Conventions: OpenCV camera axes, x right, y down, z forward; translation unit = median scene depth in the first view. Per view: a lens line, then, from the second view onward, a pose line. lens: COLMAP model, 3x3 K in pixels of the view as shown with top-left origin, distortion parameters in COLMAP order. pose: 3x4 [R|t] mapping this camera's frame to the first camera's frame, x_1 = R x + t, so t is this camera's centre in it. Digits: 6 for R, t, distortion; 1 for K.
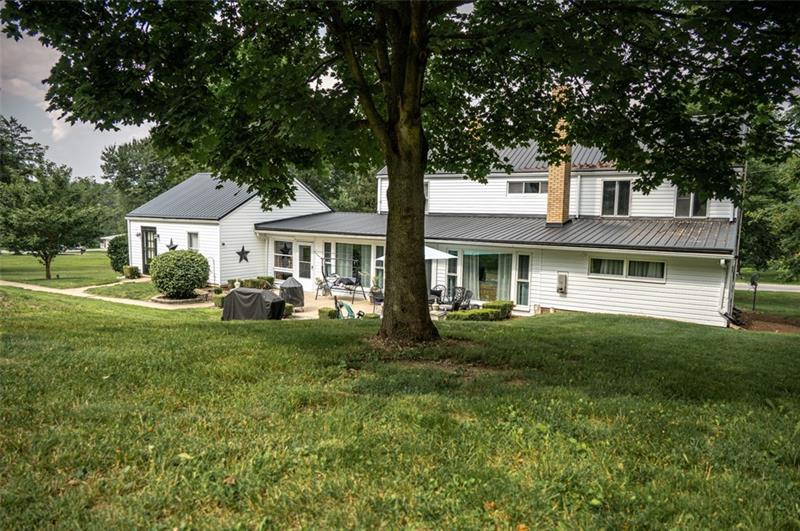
lens RADIAL K [[531.6, 0, 398.5], [0, 531.6, 264.8], [0, 0, 1]] dist [0.000248, -0.002706]
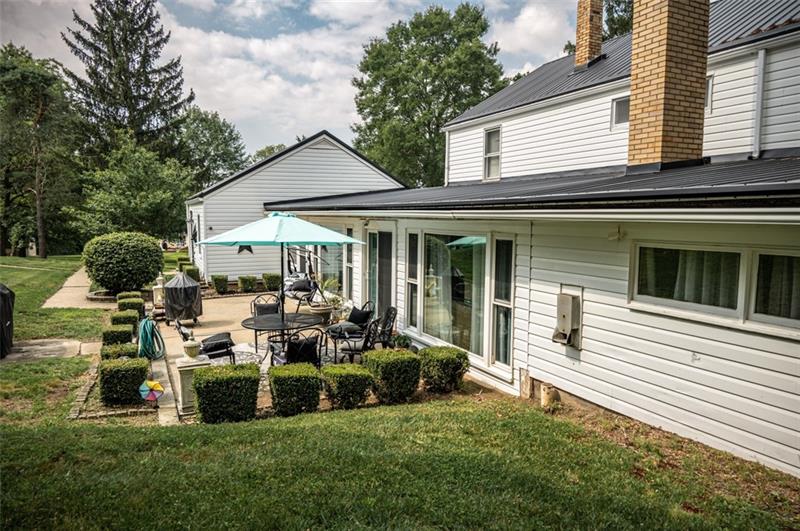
lens RADIAL K [[531.6, 0, 401.3], [0, 531.6, 263.0], [0, 0, 1]] dist [0.000248, -0.002706]
pose [[0.851950, 0.032794, -0.522595, 0.333084], [-0.042326, 0.999084, -0.006307, 0.004241], [0.521909, 0.027493, 0.852558, 0.542993]]
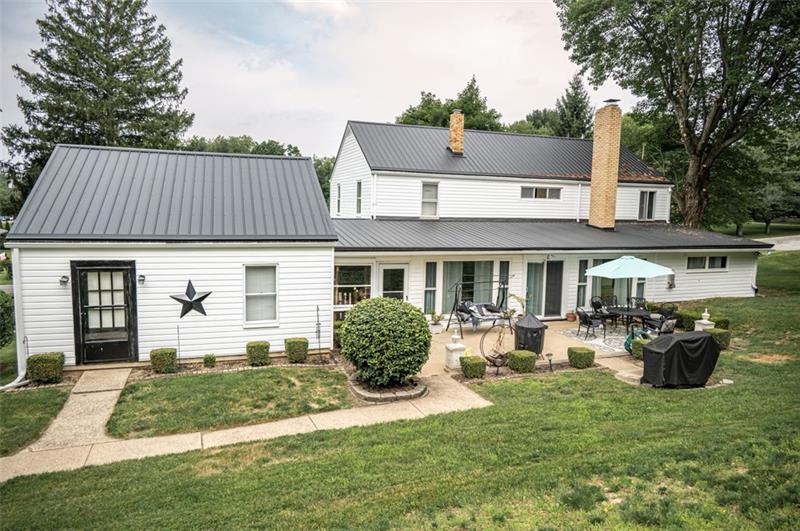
lens RADIAL K [[531.6, 0, 398.8], [0, 531.6, 263.6], [0, 0, 1]] dist [0.000248, -0.002706]
pose [[0.610449, -0.088215, 0.787128, -0.821198], [0.074458, 0.995769, 0.053852, -0.091326], [-0.788548, 0.025734, 0.614434, 0.635581]]
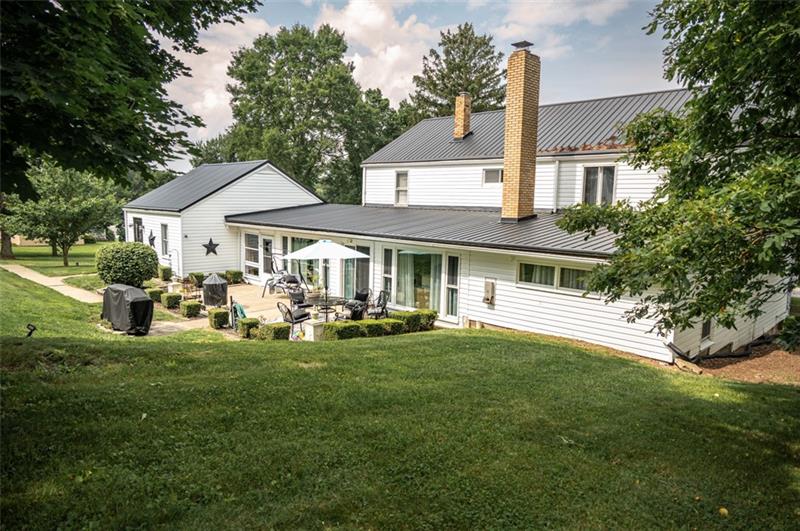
lens RADIAL K [[531.6, 0, 399.3], [0, 531.6, 269.5], [0, 0, 1]] dist [0.000248, -0.002706]
pose [[0.975289, 0.031420, -0.218689, 0.295266], [-0.026326, 0.999311, 0.026171, -0.015180], [0.219361, -0.019767, 0.975444, 0.143817]]
